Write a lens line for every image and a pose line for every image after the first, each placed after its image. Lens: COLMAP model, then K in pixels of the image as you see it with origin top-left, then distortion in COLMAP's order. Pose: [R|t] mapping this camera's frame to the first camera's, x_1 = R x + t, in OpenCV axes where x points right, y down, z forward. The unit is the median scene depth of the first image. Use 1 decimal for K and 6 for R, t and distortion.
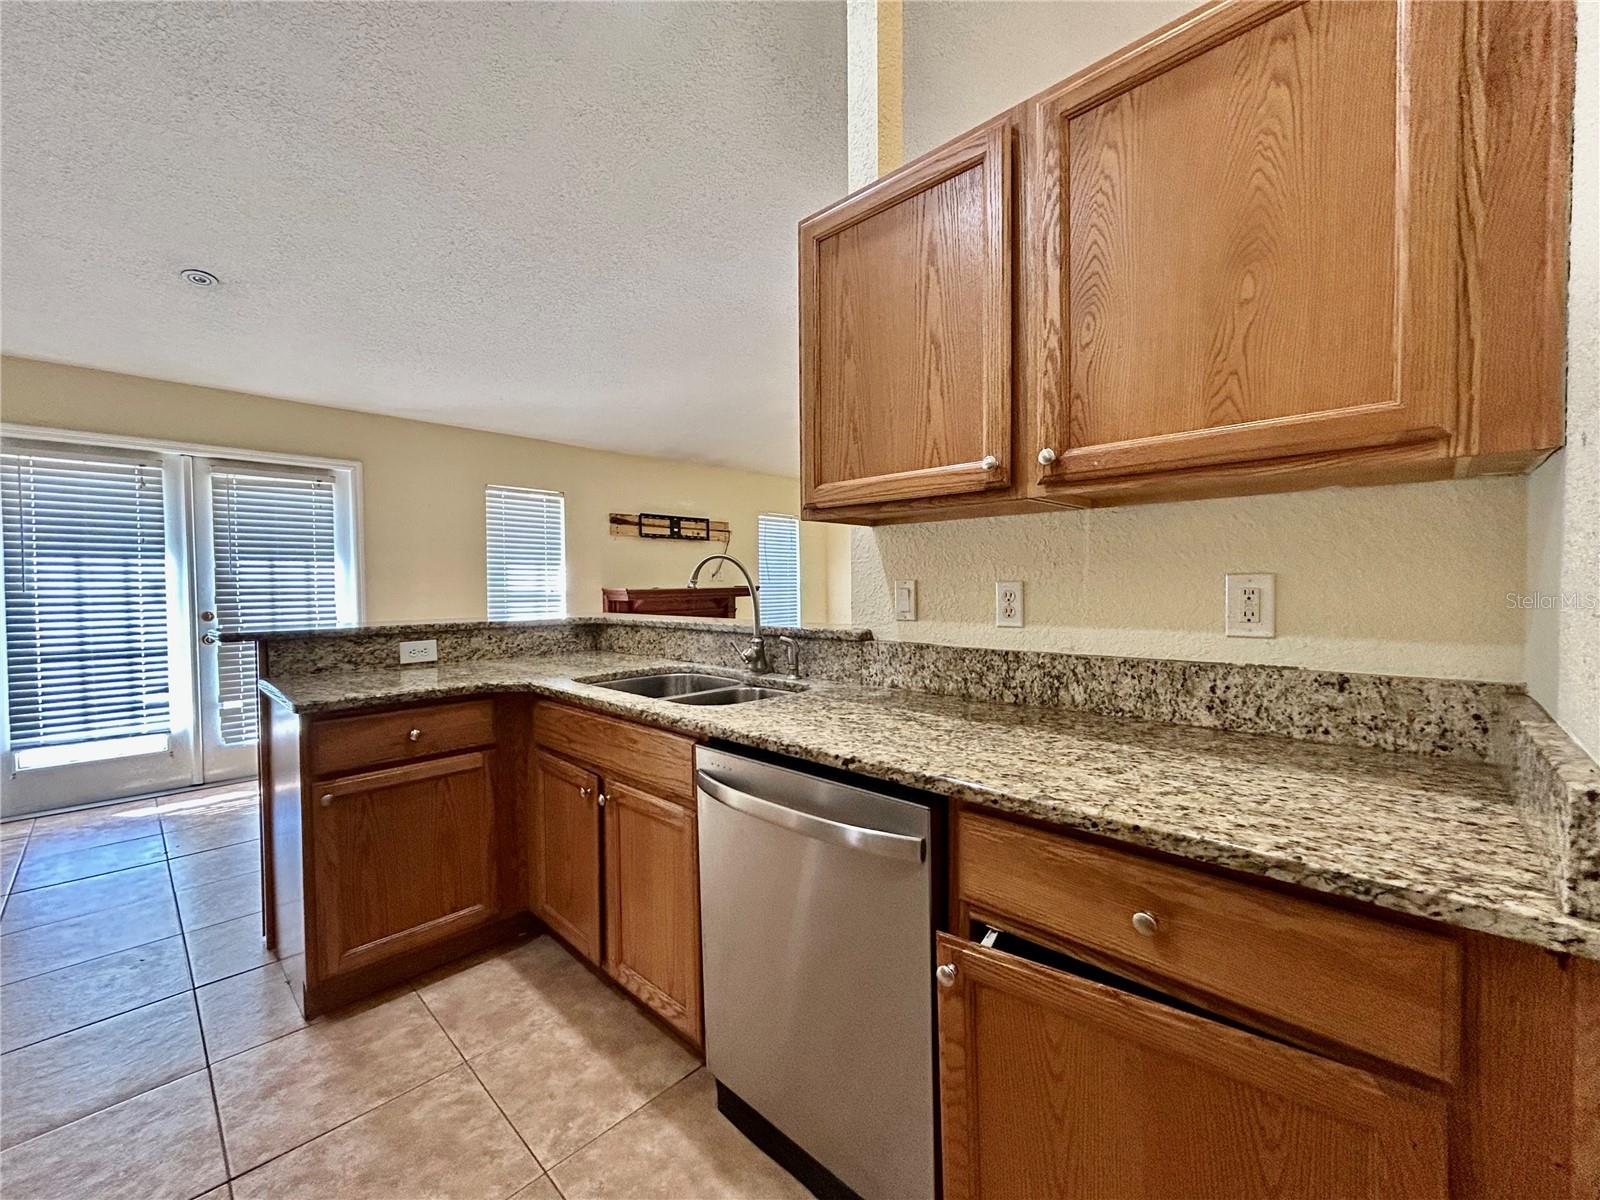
lens RADIAL K [[649.6, 0, 796.5], [0, 649.6, 598.7], [0, 0, 1]] dist [0.001475, -0.000402]
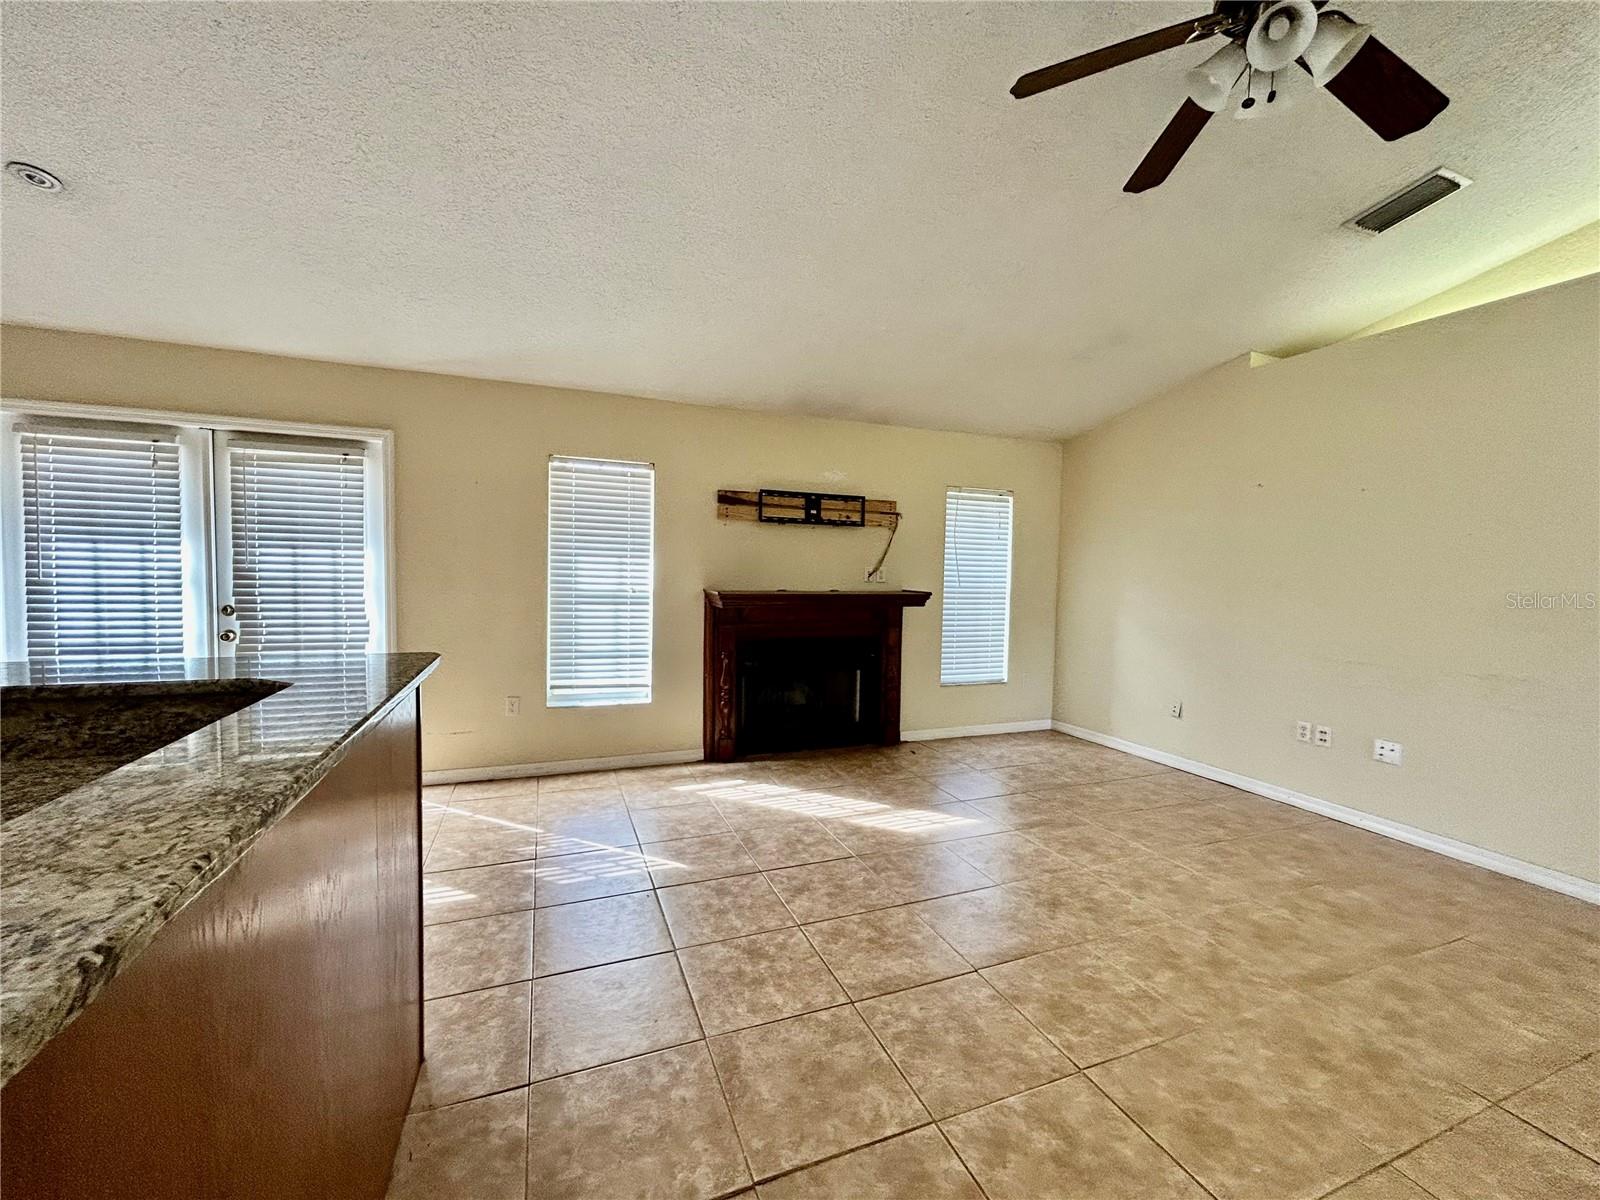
lens RADIAL K [[649.6, 0, 801.6], [0, 649.6, 596.6], [0, 0, 1]] dist [0.001475, -0.000402]
pose [[0.908115, 0.047426, -0.416025, 0.356536], [-0.039679, 0.998841, 0.027253, -0.093472], [0.416836, -0.008242, 0.908944, 1.032499]]
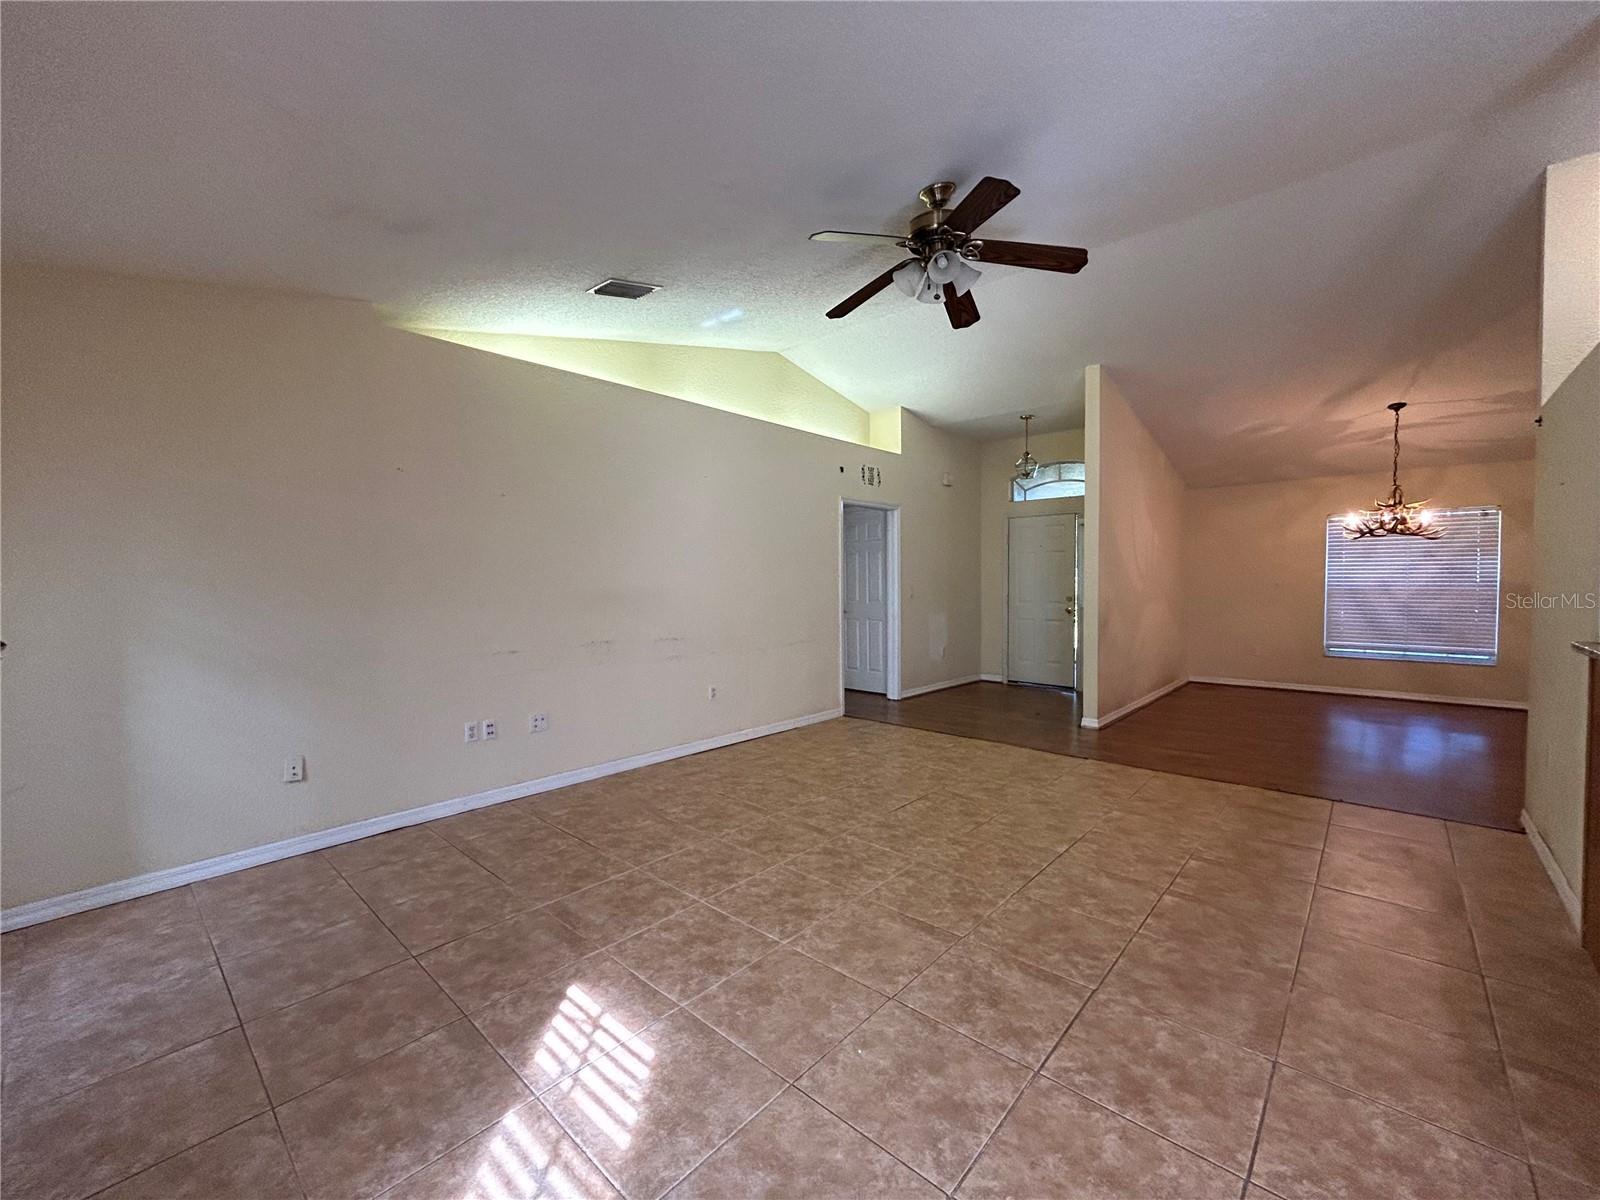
lens RADIAL K [[649.6, 0, 797.9], [0, 649.6, 605.3], [0, 0, 1]] dist [0.001475, -0.000402]
pose [[-0.029403, -0.029032, 0.999146, -0.950582], [0.029953, 0.999104, 0.029912, -0.099059], [-0.999119, 0.030807, -0.028507, 2.446065]]
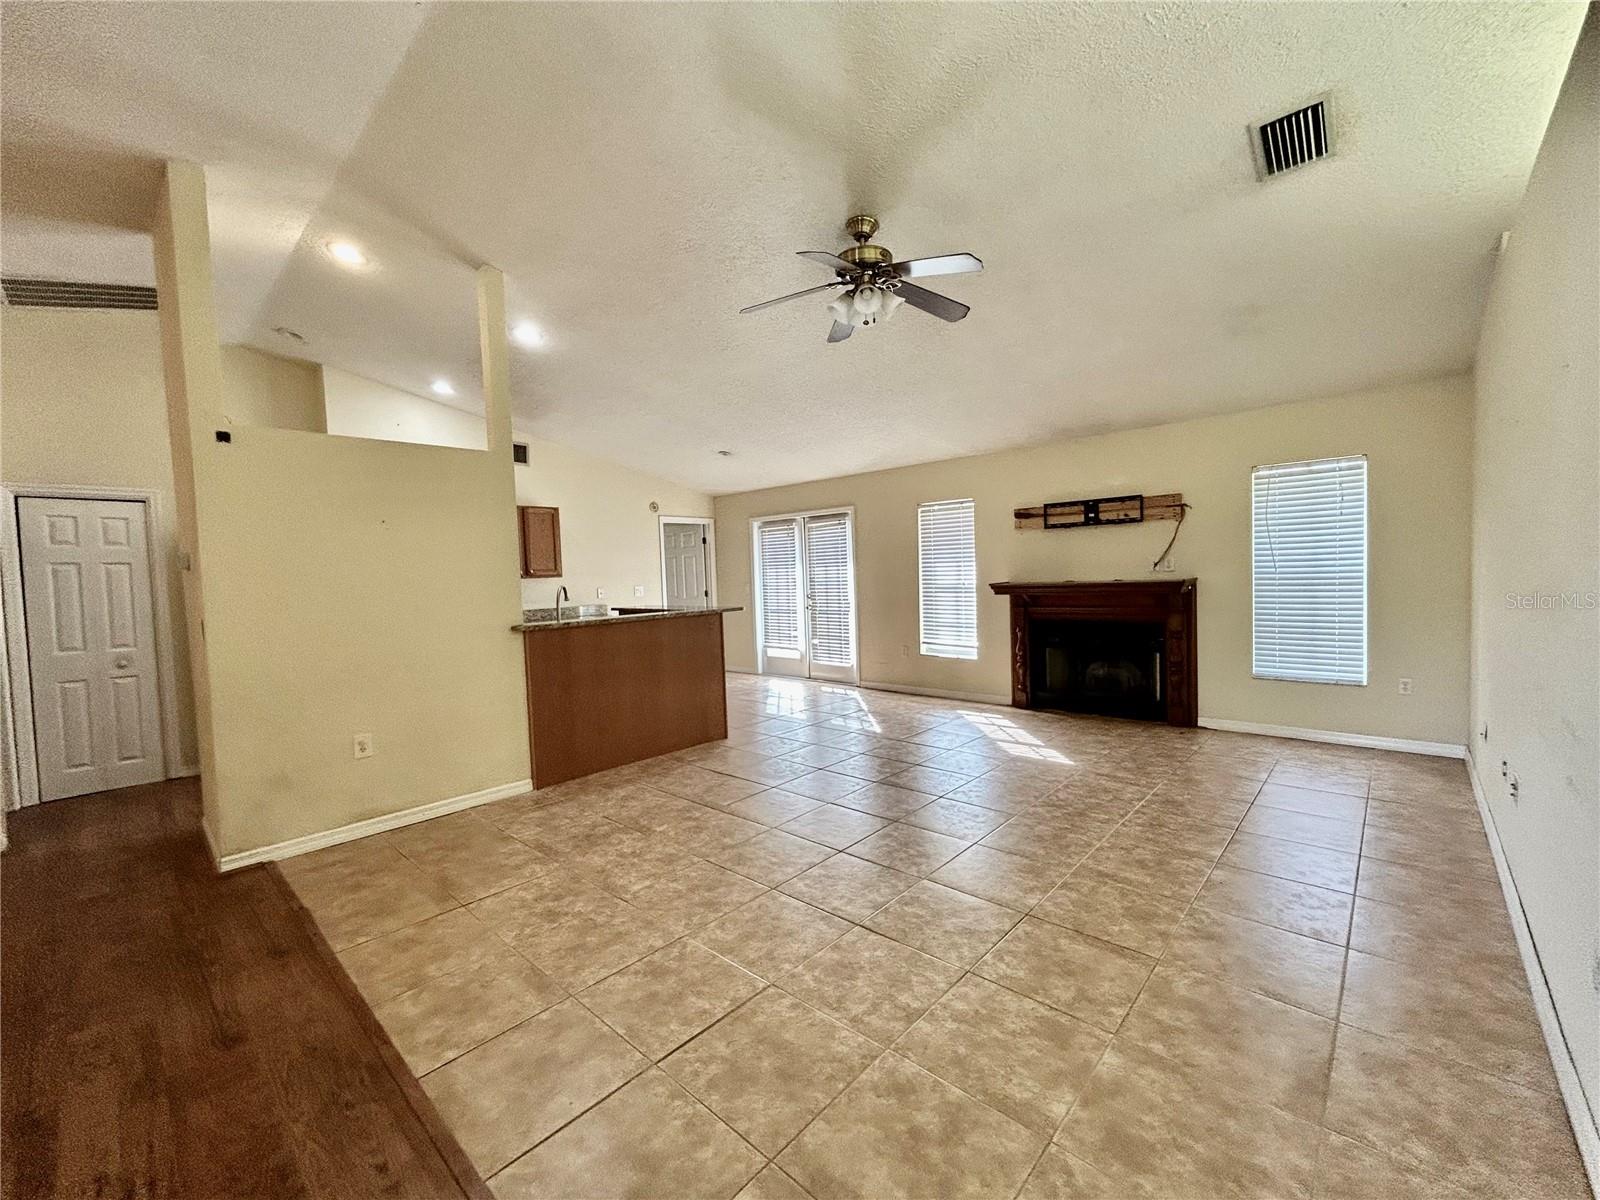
lens RADIAL K [[649.6, 0, 803.0], [0, 649.6, 597.8], [0, 0, 1]] dist [0.001475, -0.000402]
pose [[0.022153, 0.049662, -0.998520, 2.195779], [0.012610, 0.998672, 0.049949, -0.135023], [0.999675, -0.013698, 0.021497, 1.865759]]
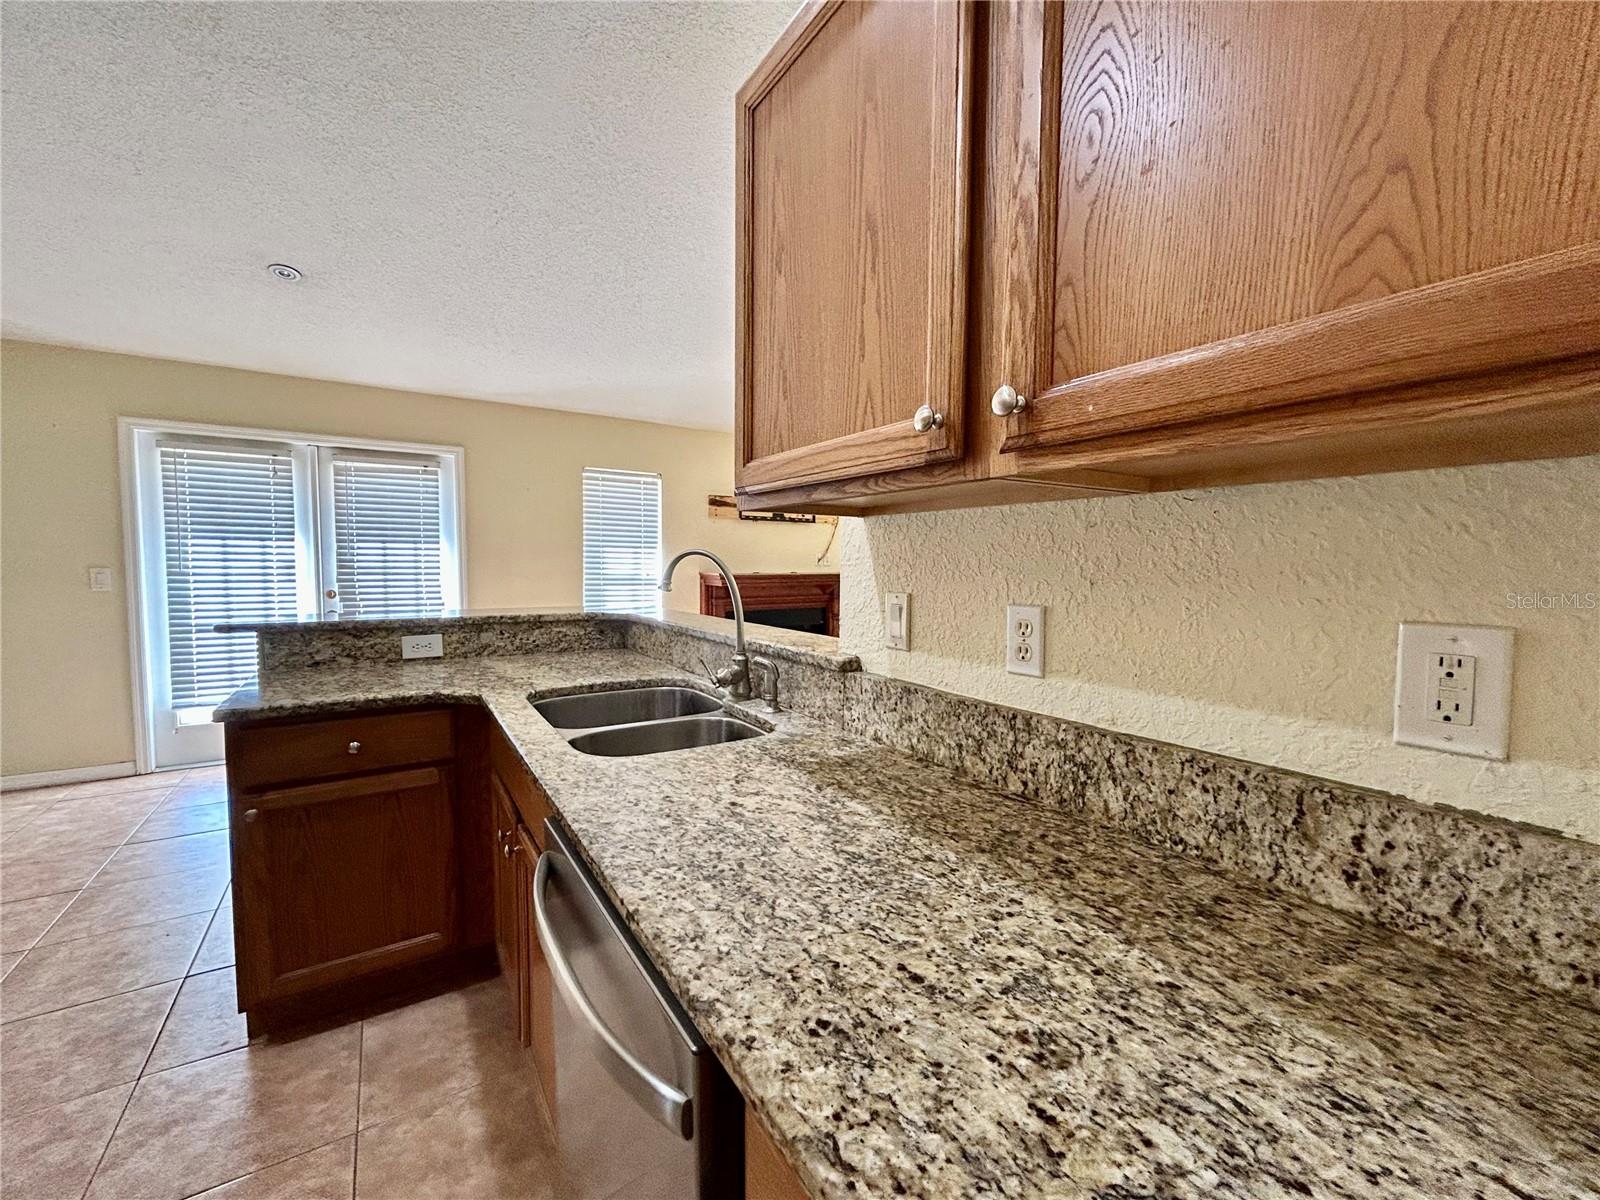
lens RADIAL K [[649.6, 0, 796.5], [0, 649.6, 597.7], [0, 0, 1]] dist [0.001475, -0.000402]
pose [[0.971918, 0.029160, -0.233507, 0.206265], [-0.021920, 0.999197, 0.033540, -0.040750], [0.234297, -0.027479, 0.971777, 0.254517]]
